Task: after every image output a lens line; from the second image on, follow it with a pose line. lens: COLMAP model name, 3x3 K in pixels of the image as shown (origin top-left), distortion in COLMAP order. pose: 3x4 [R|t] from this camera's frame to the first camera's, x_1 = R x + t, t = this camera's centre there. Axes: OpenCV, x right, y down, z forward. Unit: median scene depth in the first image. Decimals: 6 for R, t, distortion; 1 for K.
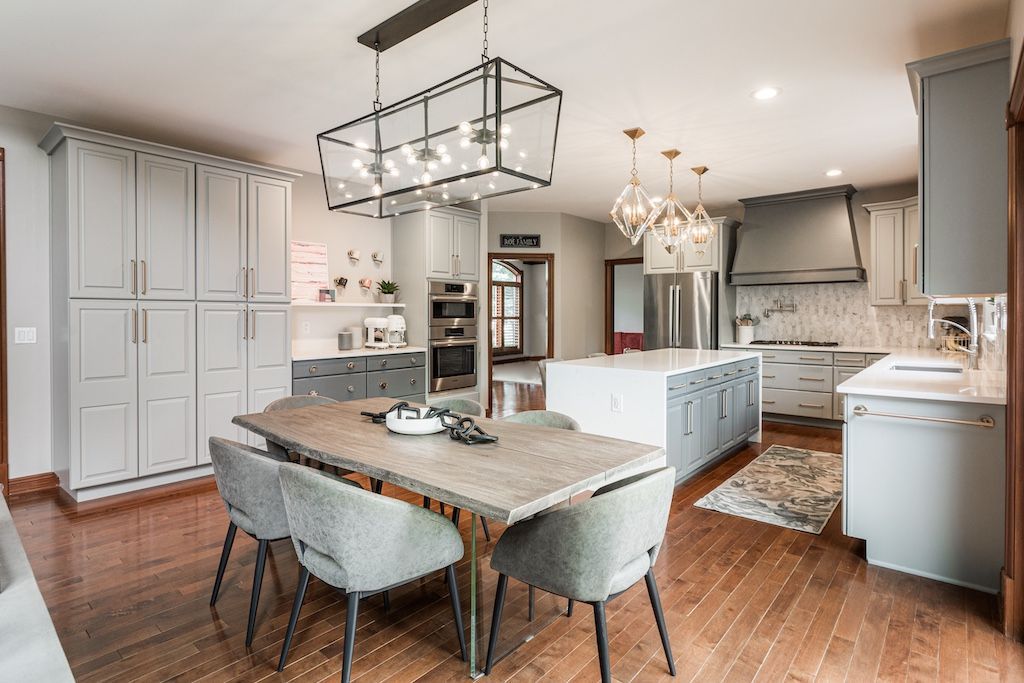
lens RADIAL K [[536.6, 0, 500.8], [0, 536.6, 315.9], [0, 0, 1]] dist [0.001938, 0.000173]
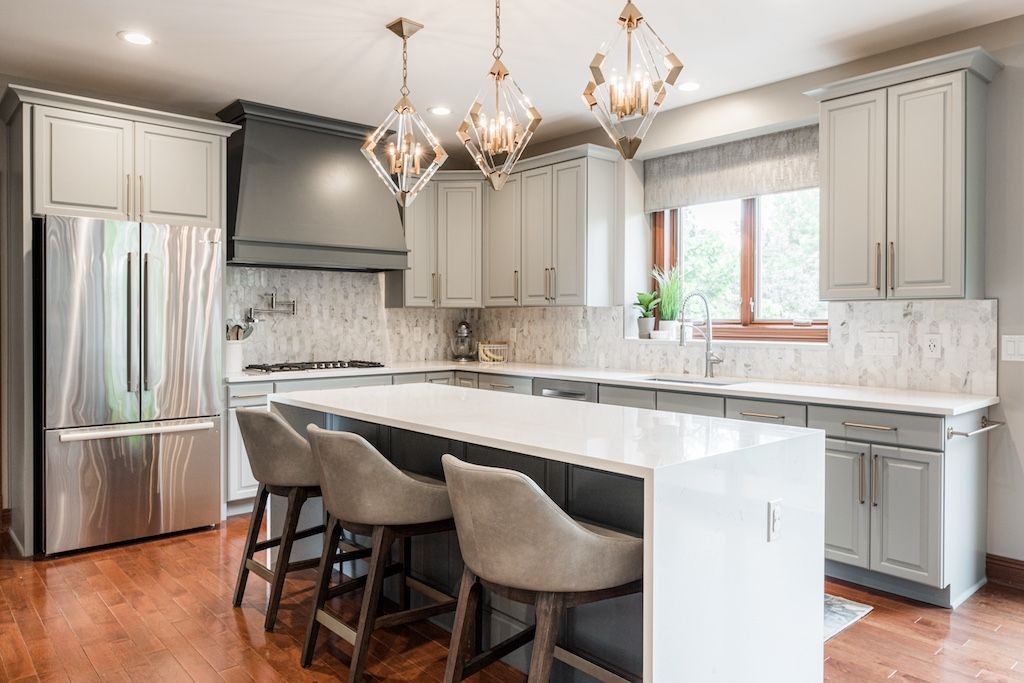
lens RADIAL K [[713.8, 0, 510.8], [0, 713.8, 333.6], [0, 0, 1]] dist [-0.010682, -0.004797]
pose [[0.151886, -0.012223, 0.988322, -0.207071], [0.002242, 0.999925, 0.012022, 0.005369], [-0.988395, 0.000390, 0.151902, 0.614744]]
